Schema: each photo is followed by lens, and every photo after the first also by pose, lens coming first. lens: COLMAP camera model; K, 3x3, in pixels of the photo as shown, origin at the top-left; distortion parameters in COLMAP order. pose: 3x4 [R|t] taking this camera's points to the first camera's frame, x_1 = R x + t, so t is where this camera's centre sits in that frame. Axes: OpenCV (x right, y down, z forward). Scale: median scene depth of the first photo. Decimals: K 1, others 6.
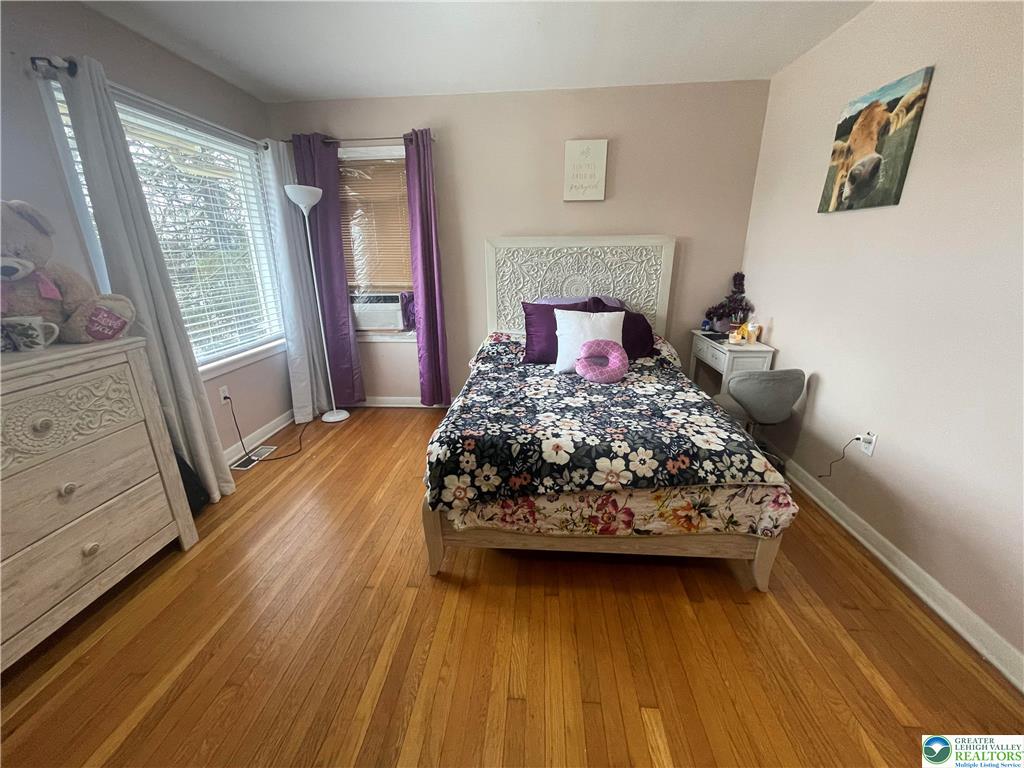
lens RADIAL K [[411.2, 0, 515.2], [0, 411.2, 384.8], [0, 0, 1]] dist [-0.002747, 0.000292]
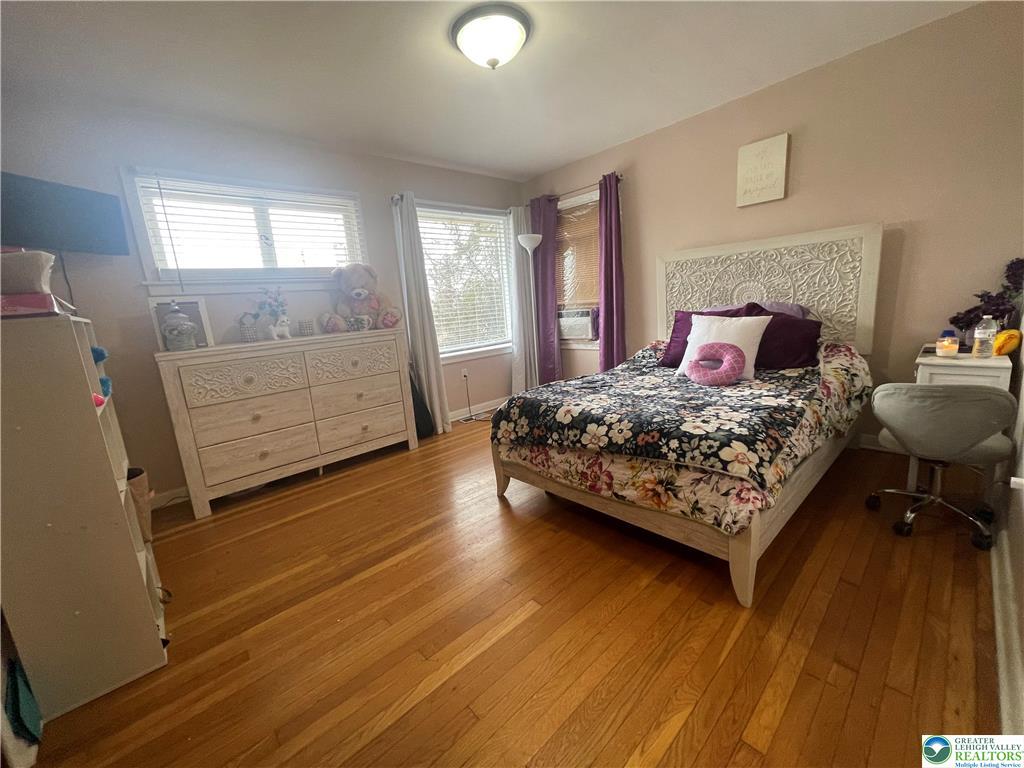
lens RADIAL K [[411.2, 0, 515.2], [0, 411.2, 384.8], [0, 0, 1]] dist [-0.002747, 0.000292]
pose [[0.734319, 0.089202, -0.672918, 0.817569], [-0.140389, 0.989852, -0.021984, 0.121932], [0.664128, 0.110614, 0.739390, -0.042340]]
